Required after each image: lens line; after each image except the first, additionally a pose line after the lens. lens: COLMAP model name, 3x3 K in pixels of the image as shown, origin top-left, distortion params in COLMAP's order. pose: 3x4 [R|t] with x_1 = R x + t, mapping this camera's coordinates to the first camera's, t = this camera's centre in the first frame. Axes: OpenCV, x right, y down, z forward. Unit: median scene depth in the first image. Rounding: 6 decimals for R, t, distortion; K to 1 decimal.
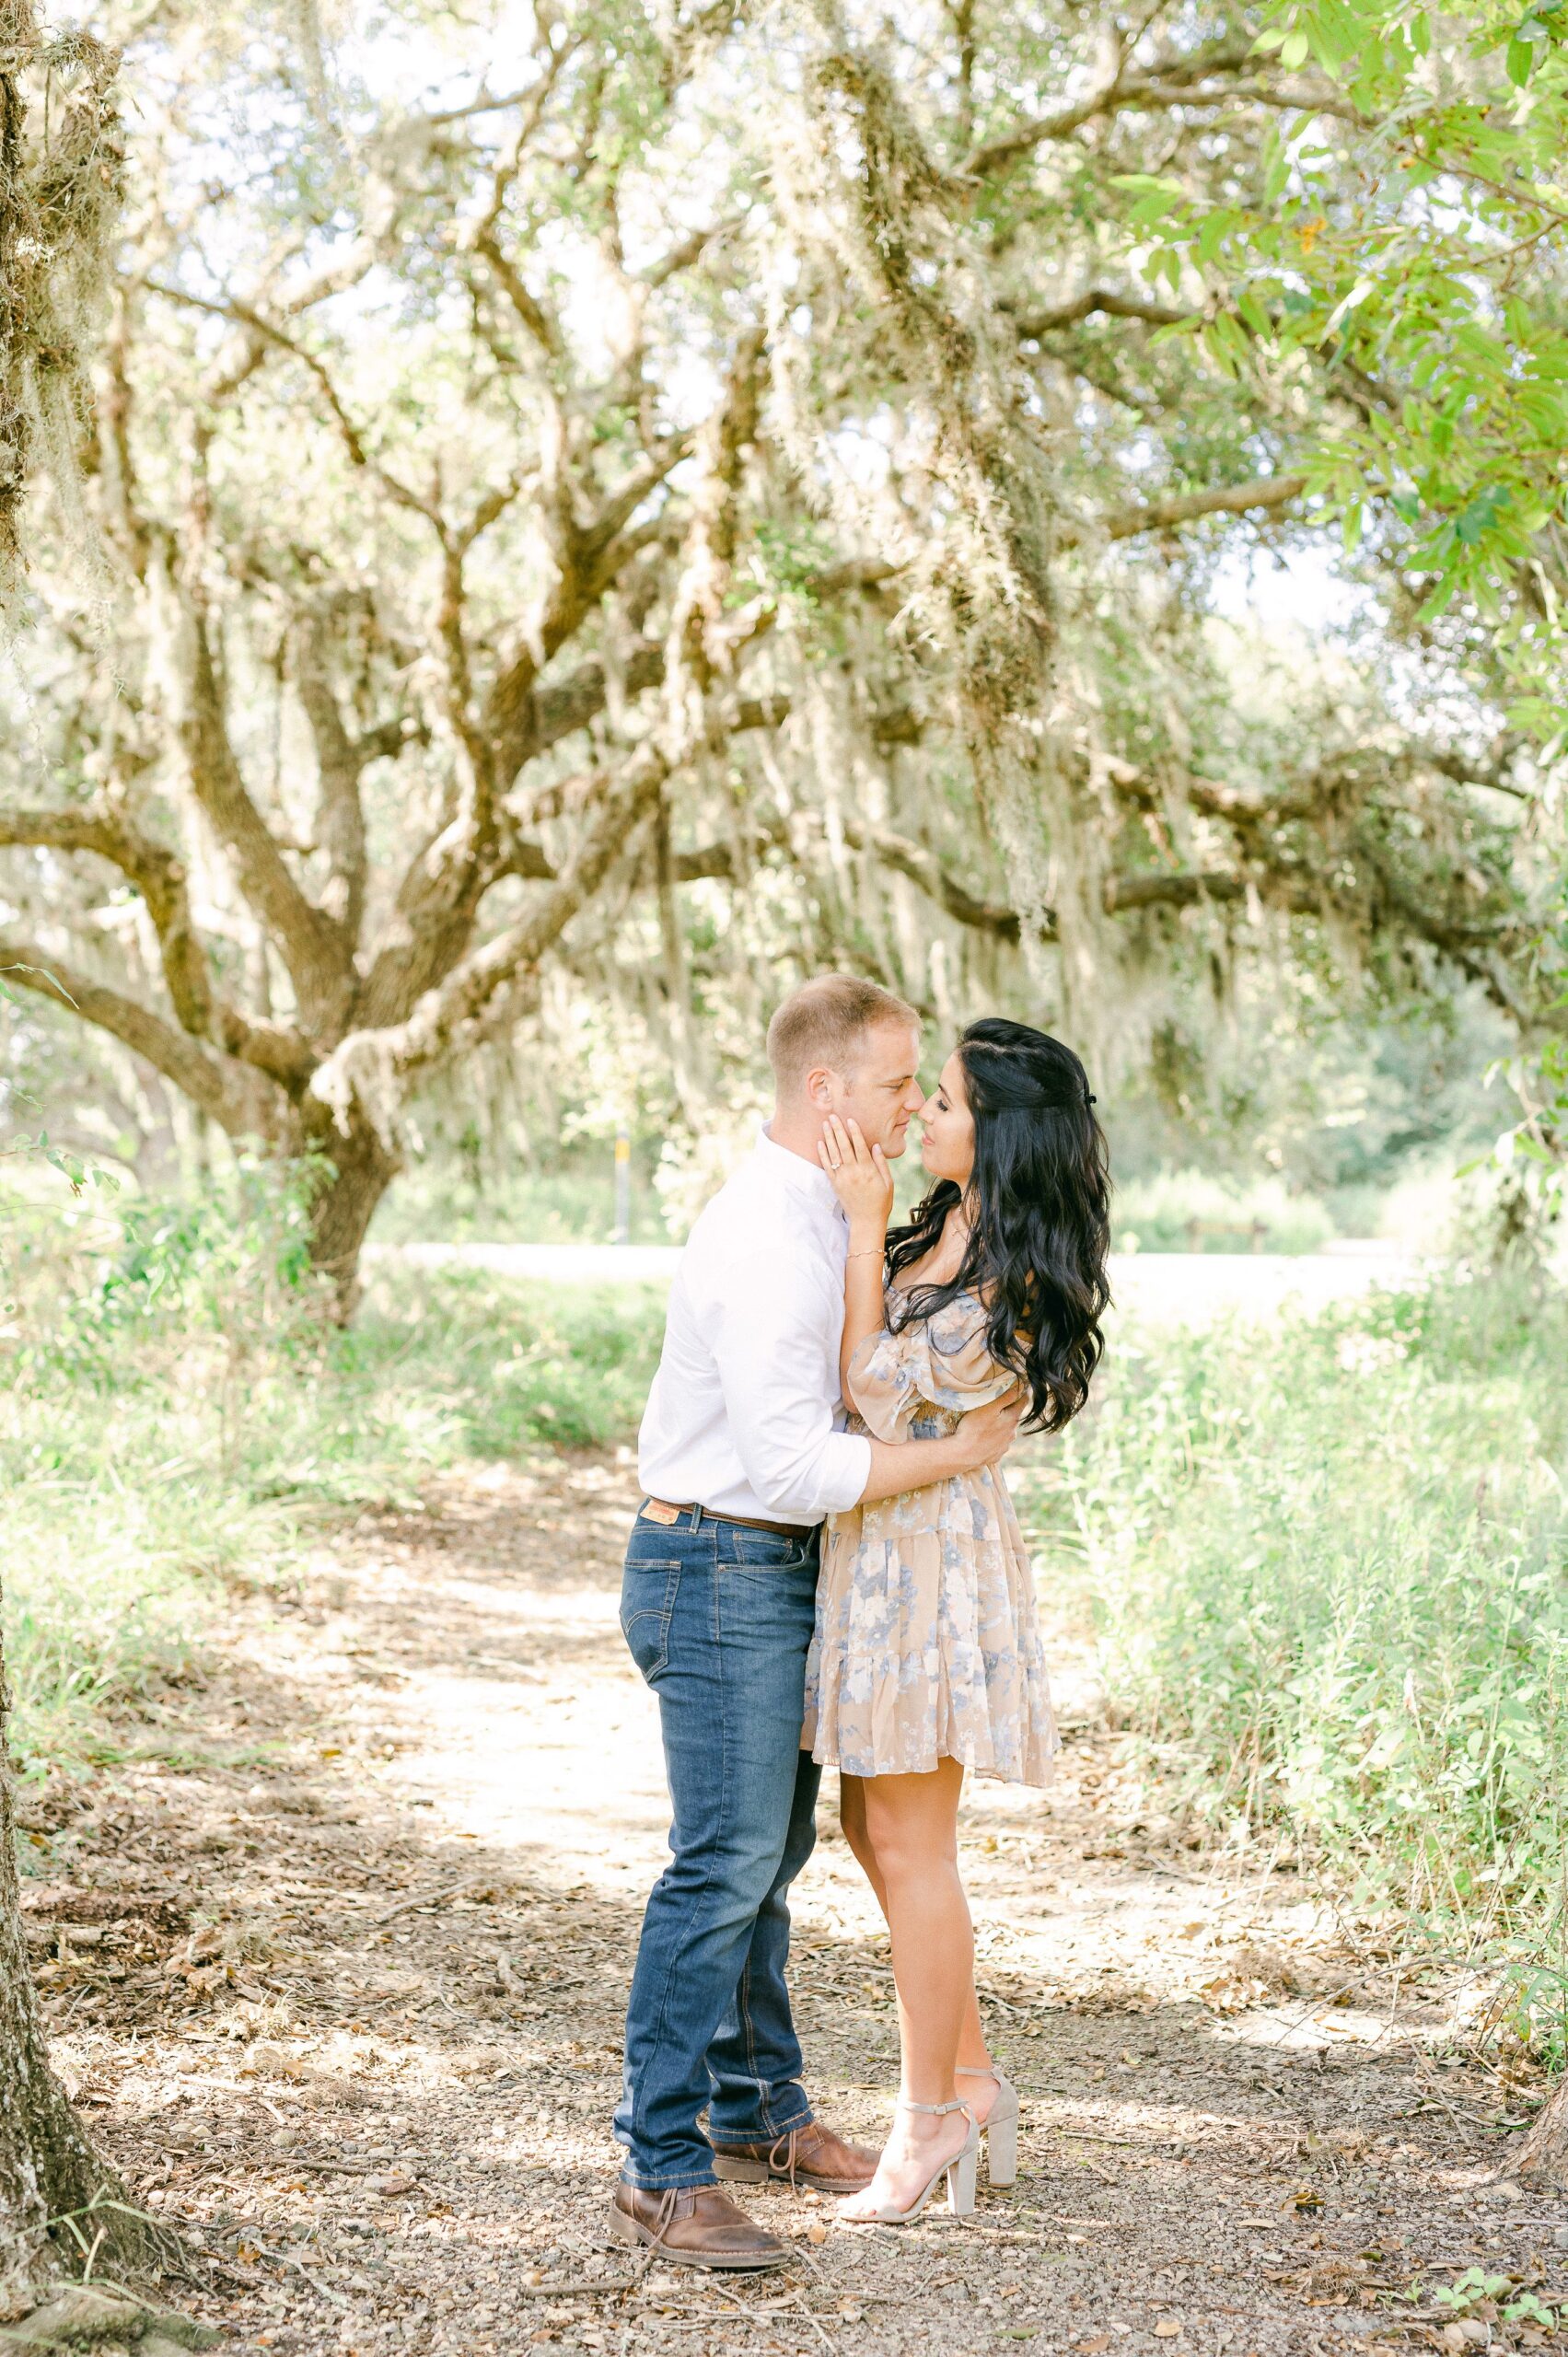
lens RADIAL K [[3155.7, 0, 697.6], [0, 3155.7, 1214.4], [0, 0, 1]] dist [-0.017731, 0.000000]
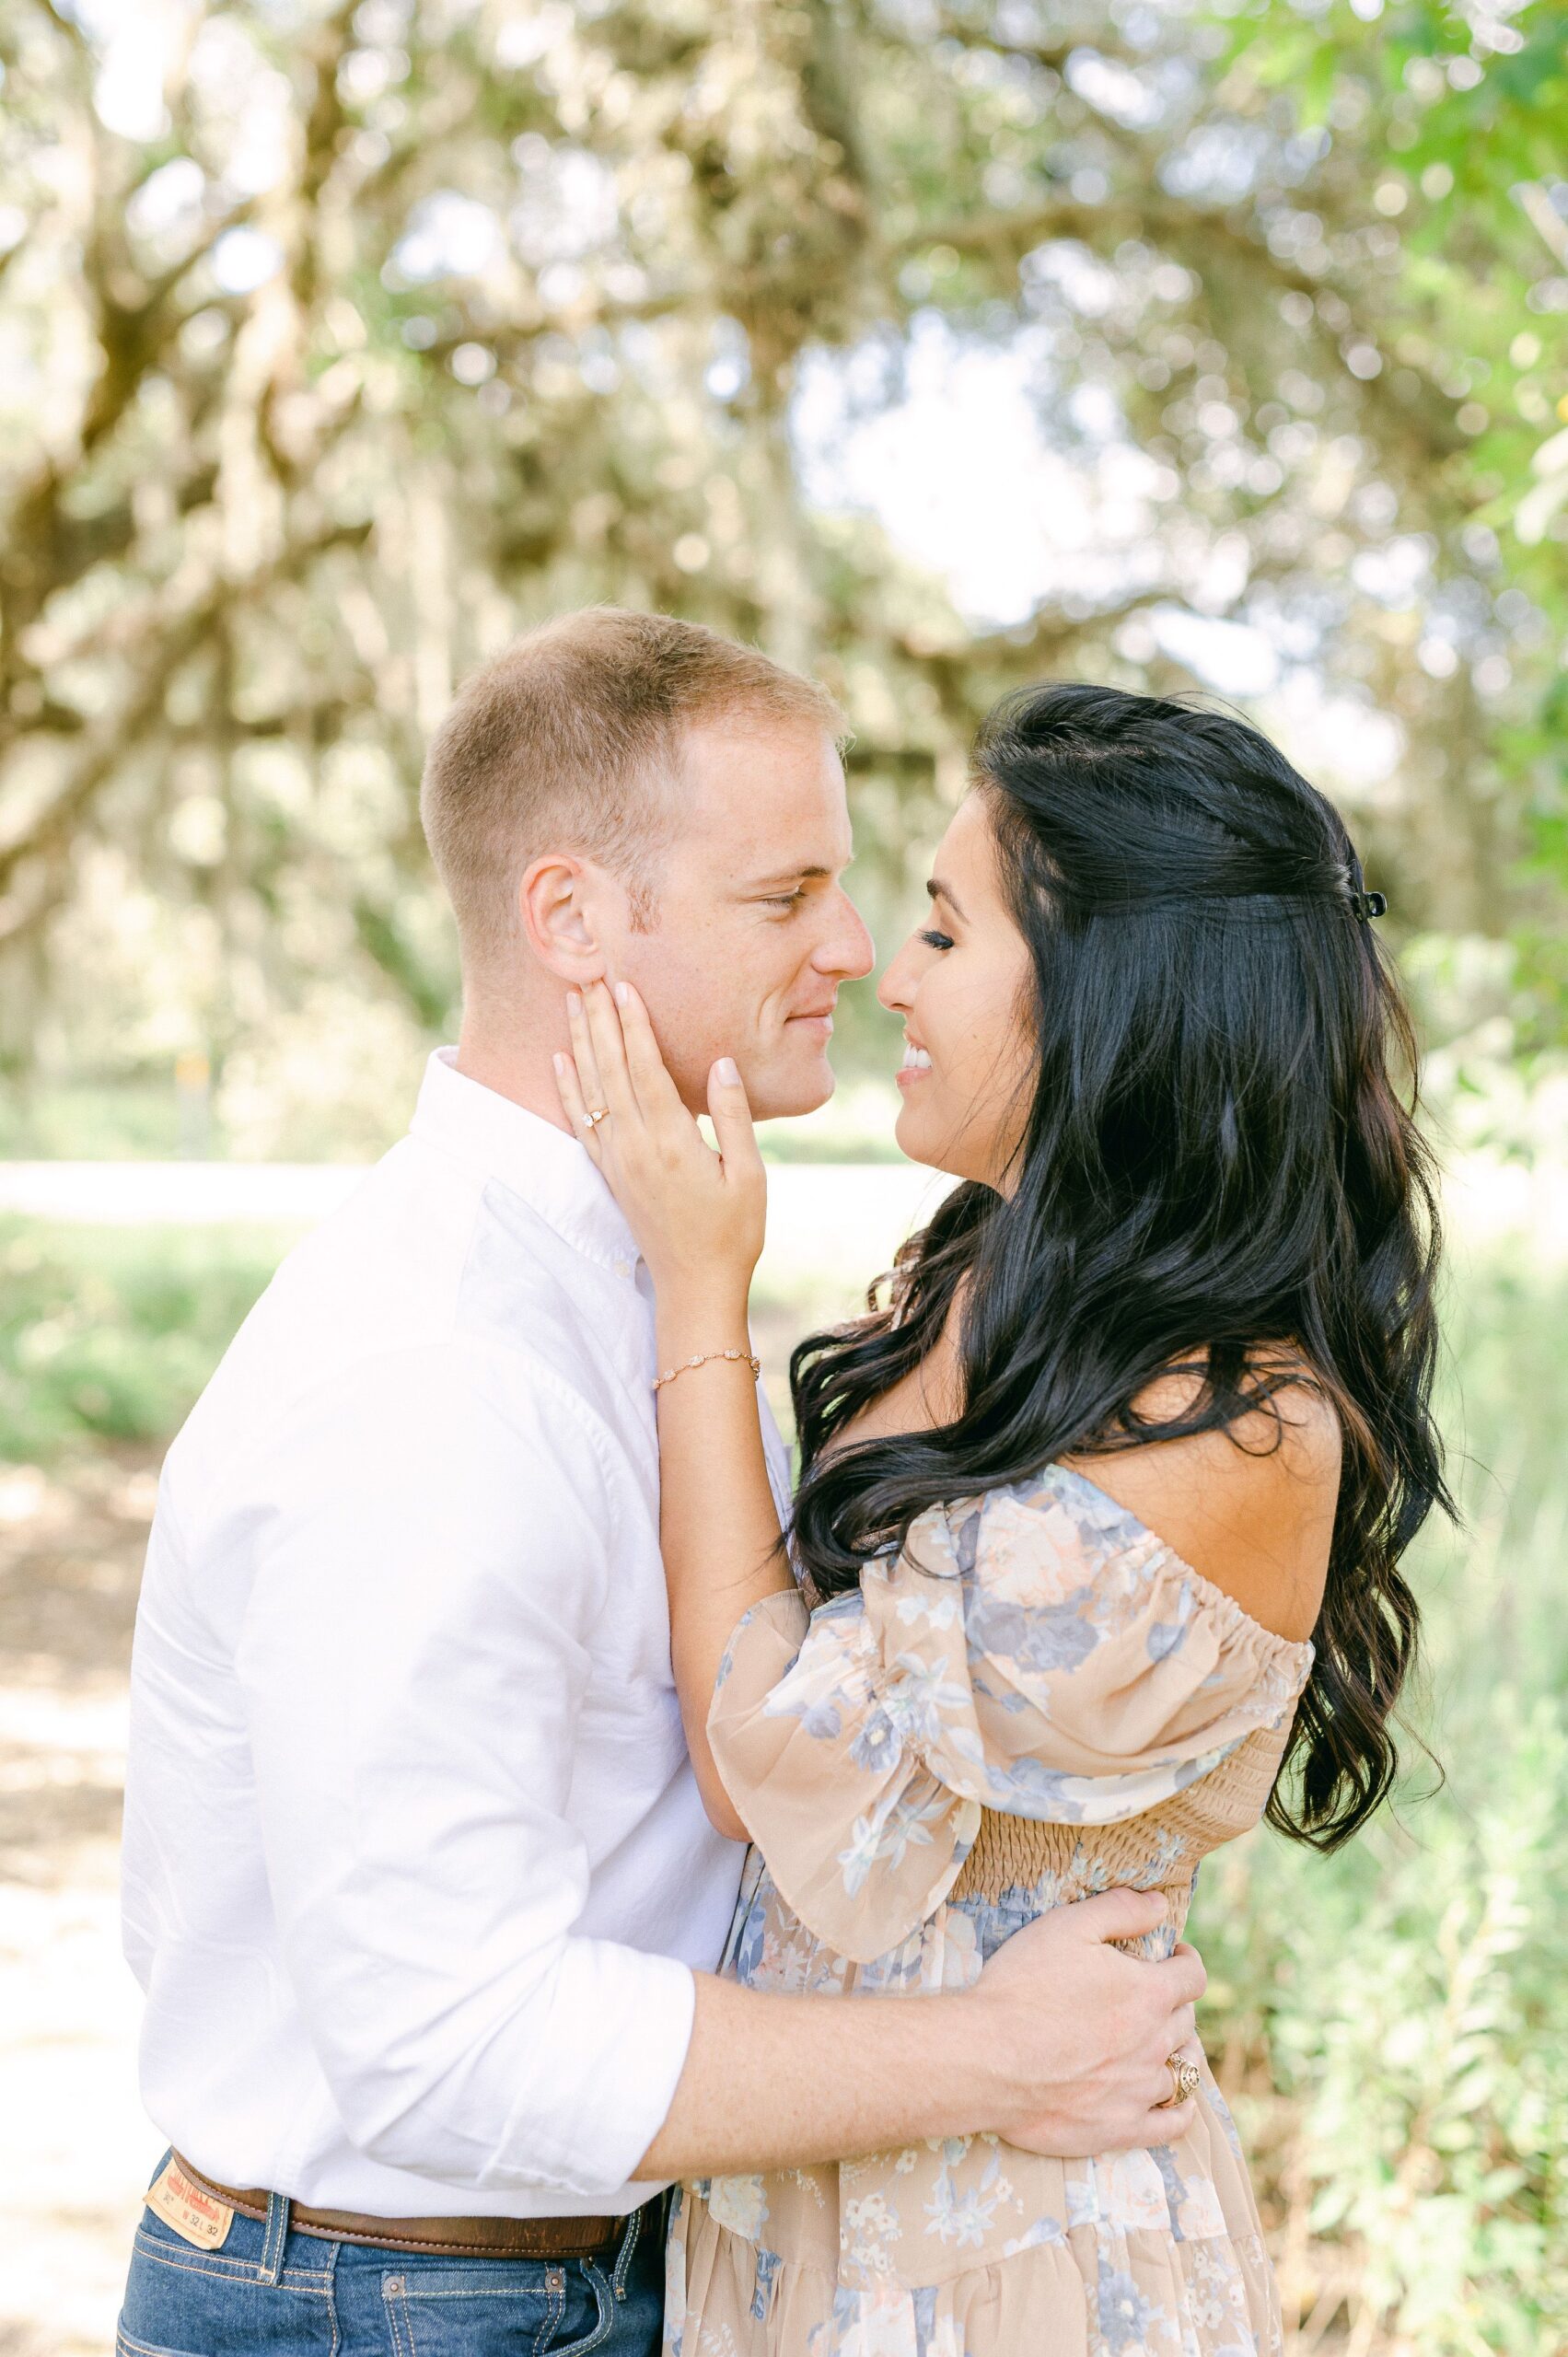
lens RADIAL K [[3155.7, 0, 790.3], [0, 3155.7, 1191.8], [0, 0, 1]] dist [-0.017731, 0.000000]
pose [[0.986839, -0.003988, 0.161658, 0.000357], [0.001681, 0.999895, 0.014403, -0.002674], [-0.161699, -0.013941, 0.986742, 0.193675]]
